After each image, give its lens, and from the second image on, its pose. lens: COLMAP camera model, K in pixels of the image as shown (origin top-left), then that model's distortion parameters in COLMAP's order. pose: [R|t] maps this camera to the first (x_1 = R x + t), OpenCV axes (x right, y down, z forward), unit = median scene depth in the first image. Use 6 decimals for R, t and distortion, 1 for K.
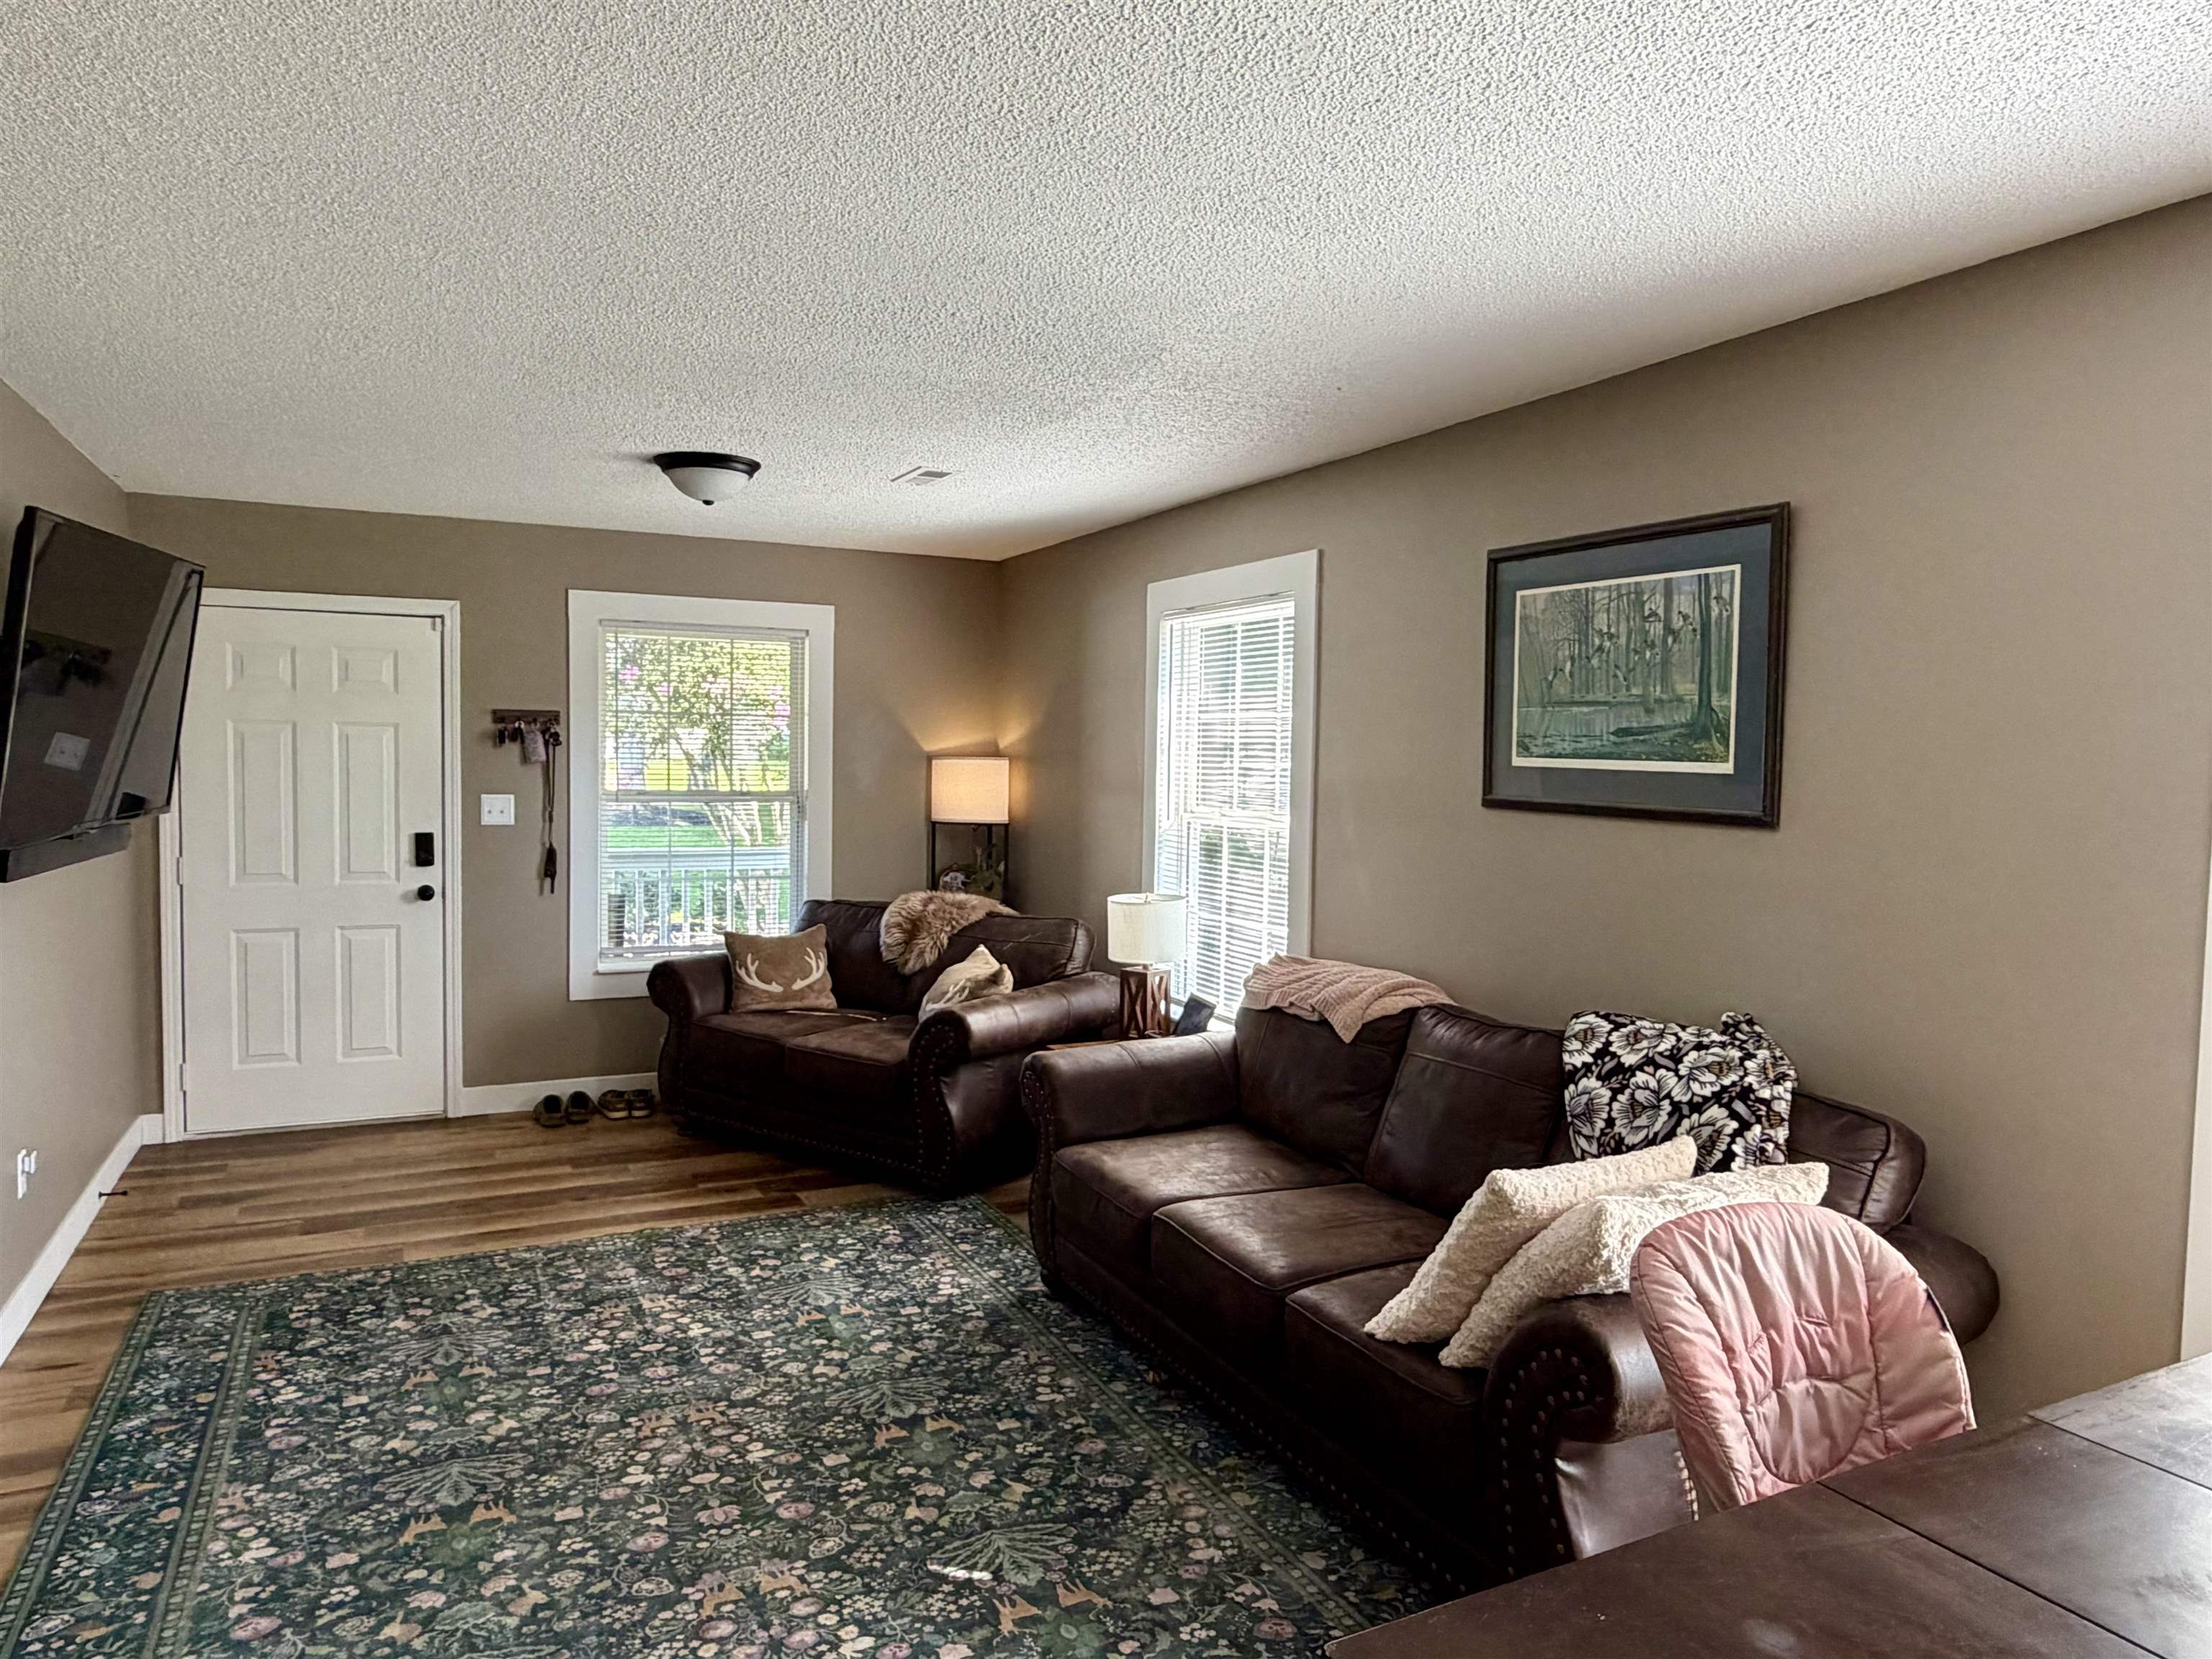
lens RADIAL K [[1424.5, 0, 1096.2], [0, 1424.5, 823.7], [0, 0, 1]] dist [-0.007044, 0.003258]
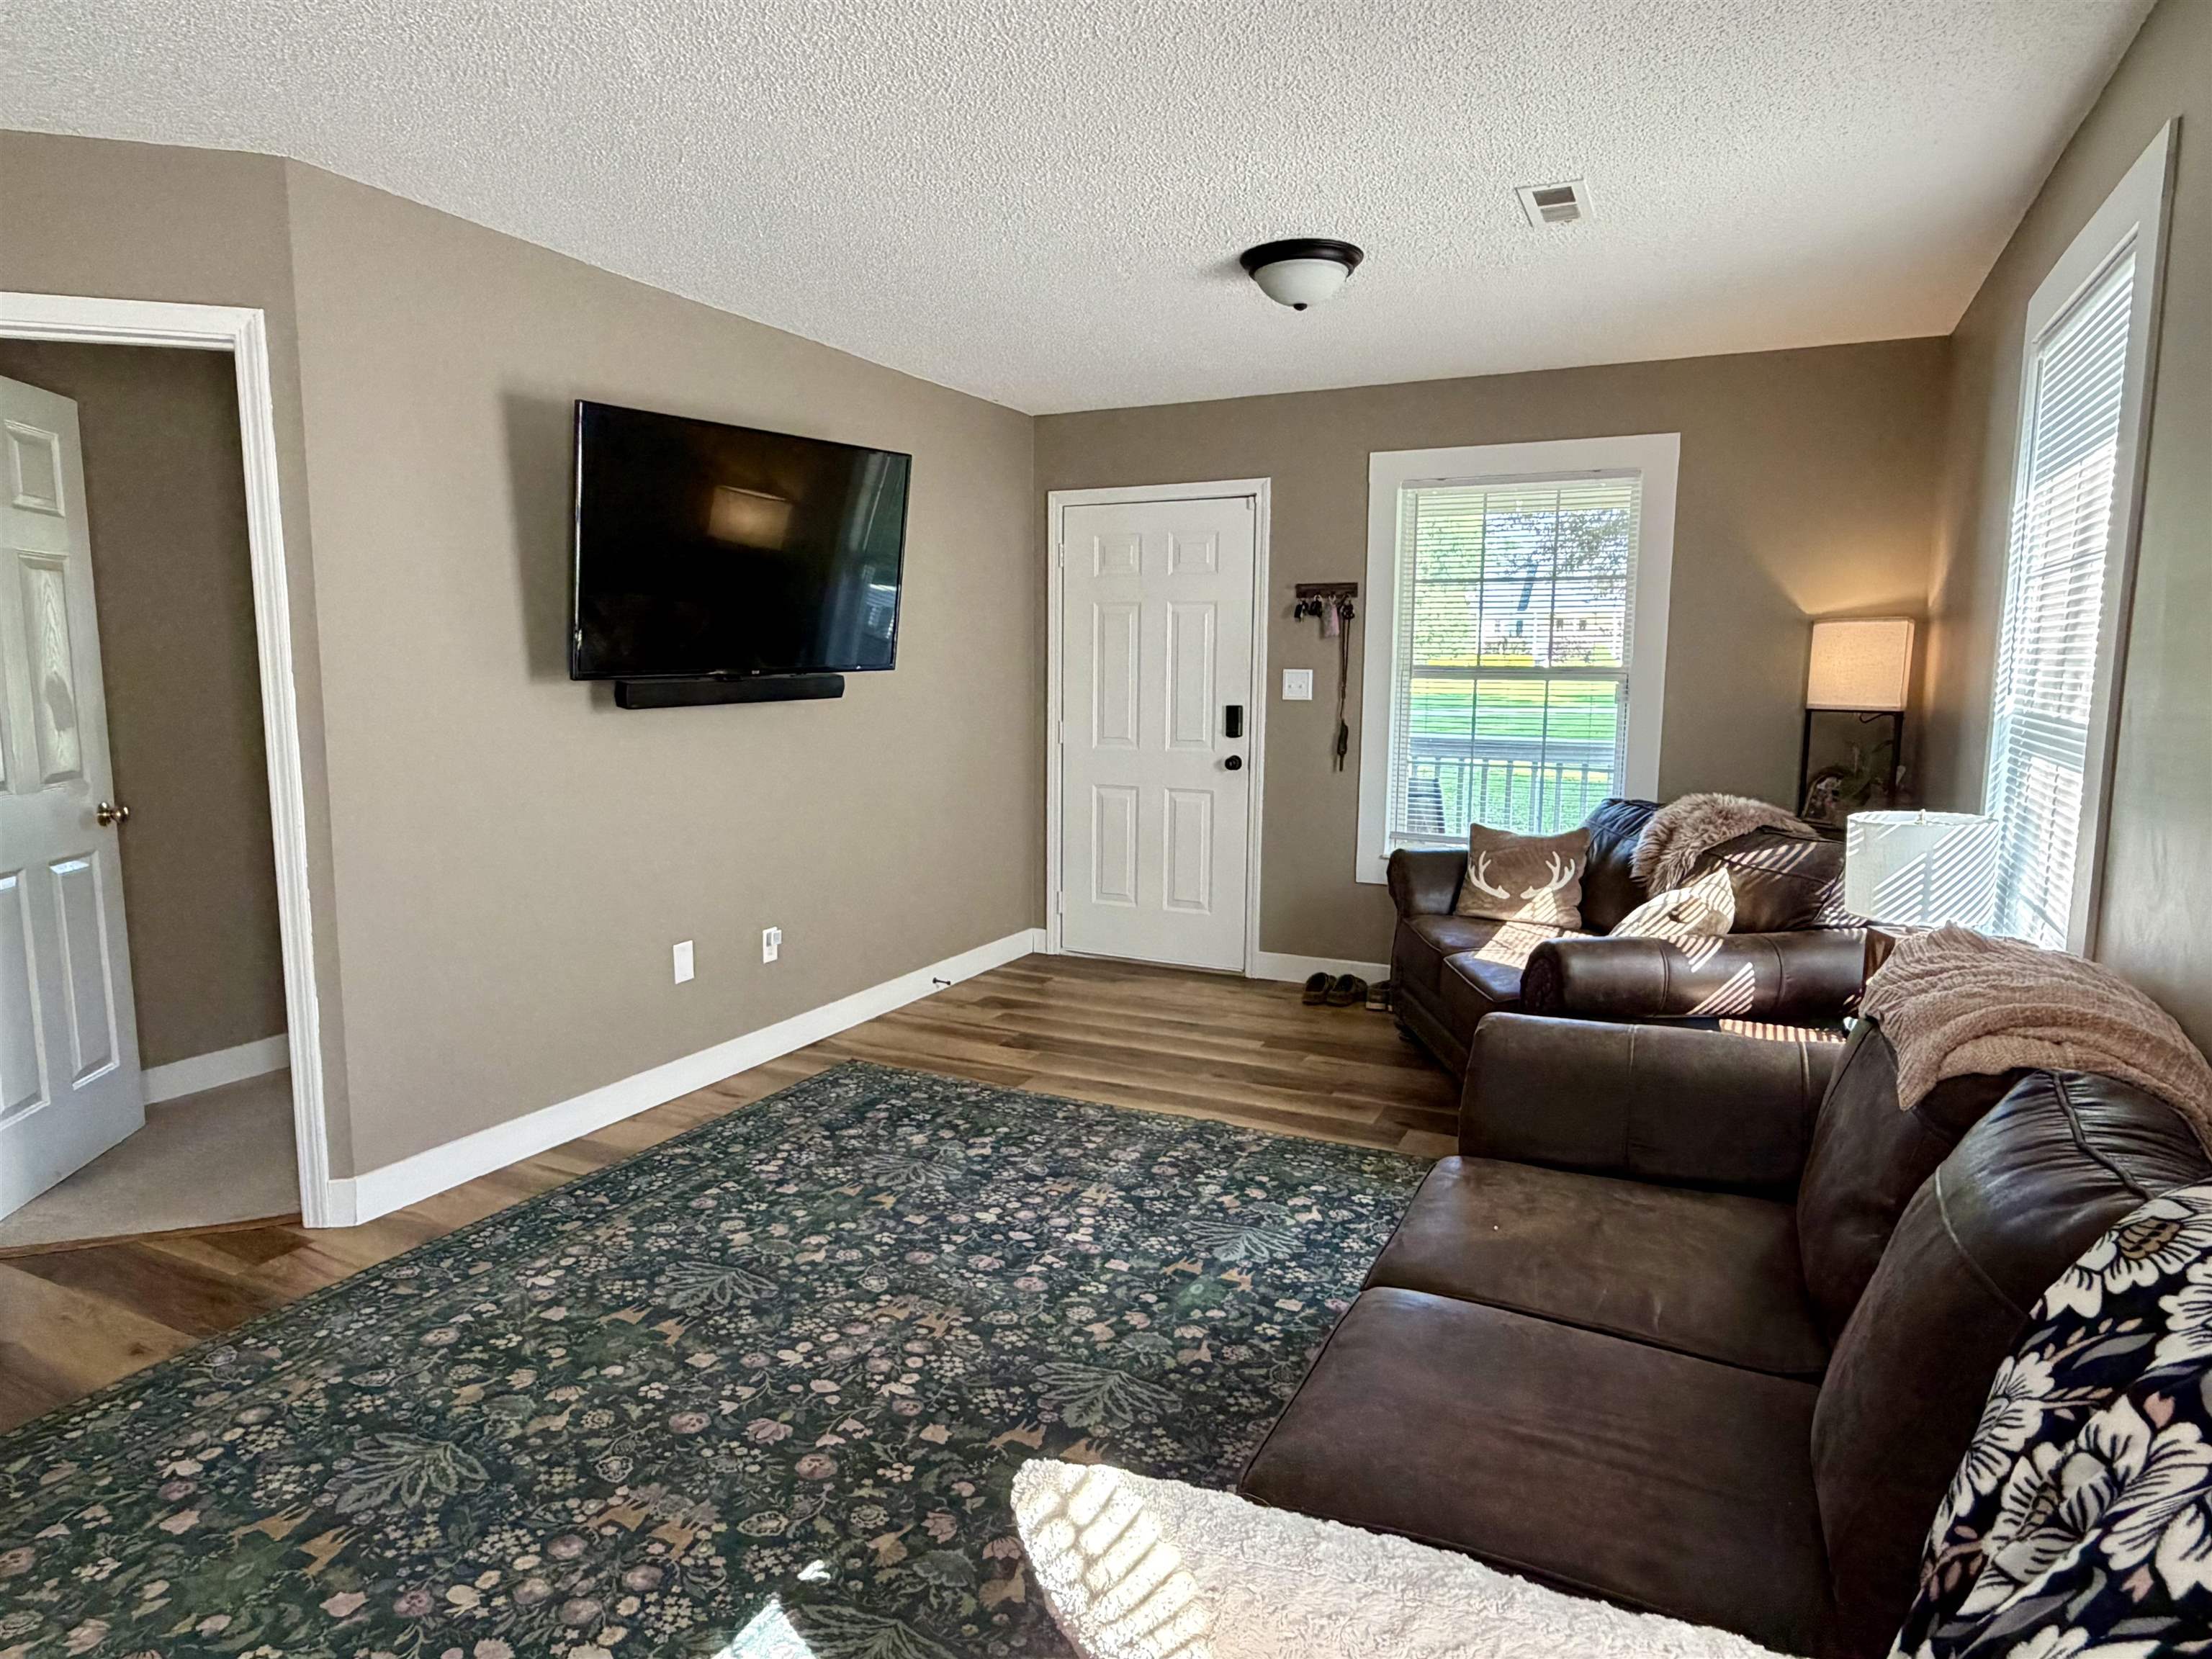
lens RADIAL K [[1295.3, 0, 1102.5], [0, 1295.3, 825.9], [0, 0, 1]] dist [-0.000415, -0.001202]
pose [[0.618936, 0.087782, -0.780521, 0.315722], [-0.034804, 0.995824, 0.084398, 0.025062], [0.784670, -0.025072, 0.619406, 0.463477]]
